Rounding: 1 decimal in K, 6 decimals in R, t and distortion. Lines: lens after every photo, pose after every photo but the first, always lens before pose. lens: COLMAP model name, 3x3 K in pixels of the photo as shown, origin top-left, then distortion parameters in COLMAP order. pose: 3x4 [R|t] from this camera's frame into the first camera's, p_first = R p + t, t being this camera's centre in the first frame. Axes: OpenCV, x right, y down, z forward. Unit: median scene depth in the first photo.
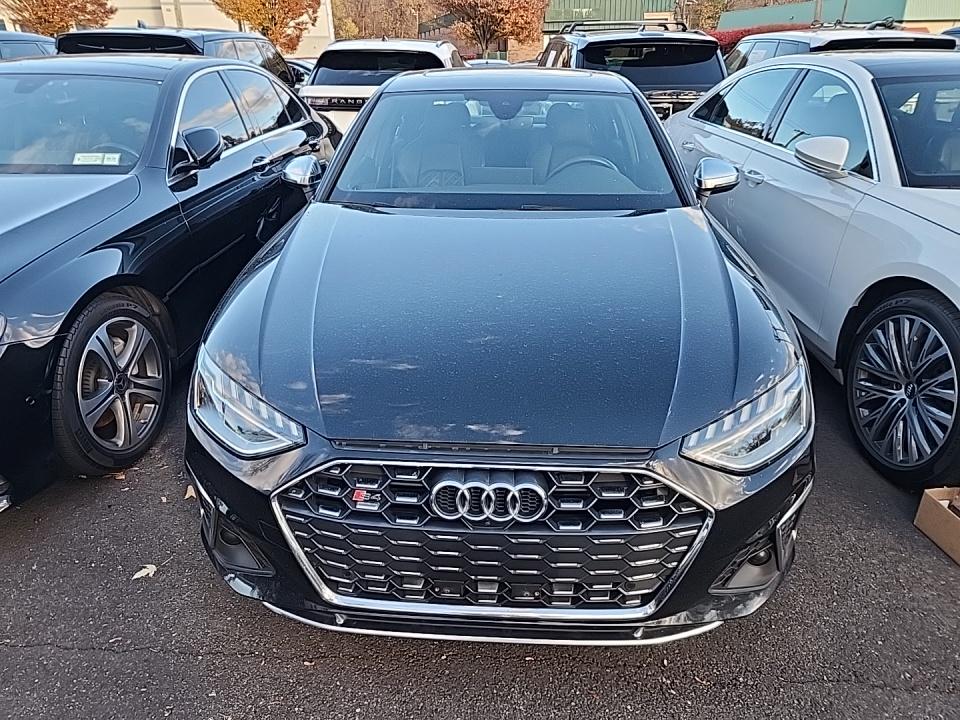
lens RADIAL K [[665.5, 0, 480.0], [0, 665.5, 360.0], [0, 0, 1]] dist [0.054519, -0.028268]
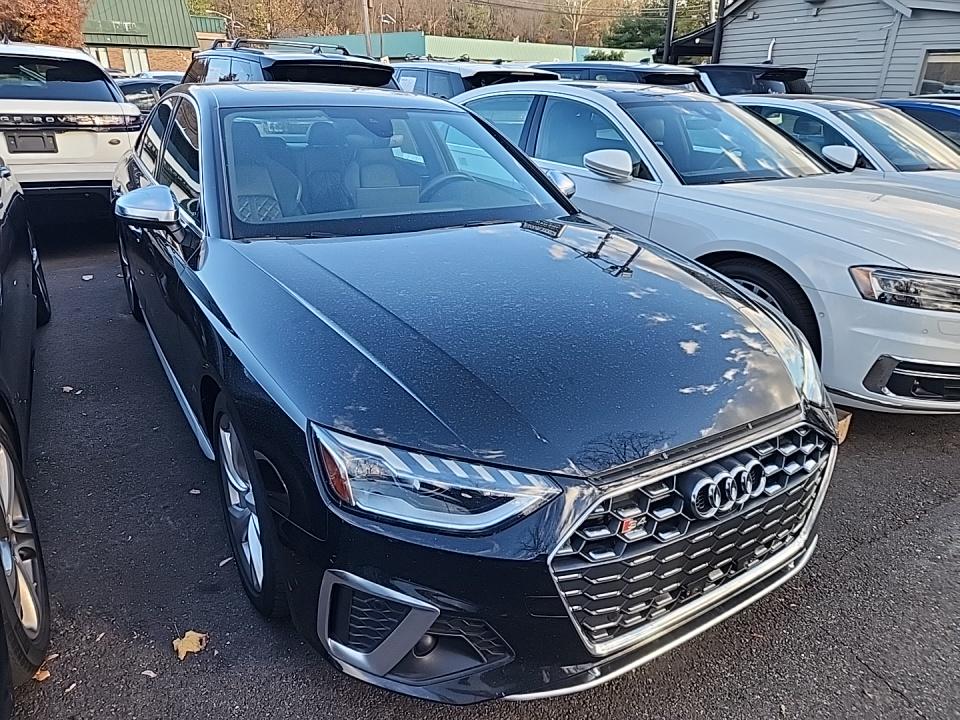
lens RADIAL K [[665.5, 0, 480.0], [0, 665.5, 360.0], [0, 0, 1]] dist [0.054519, -0.028268]
pose [[0.815505, -0.198224, 0.543746, -0.280656], [0.214126, 0.976189, 0.034727, -0.035782], [-0.537682, 0.088110, 0.838531, 0.102260]]
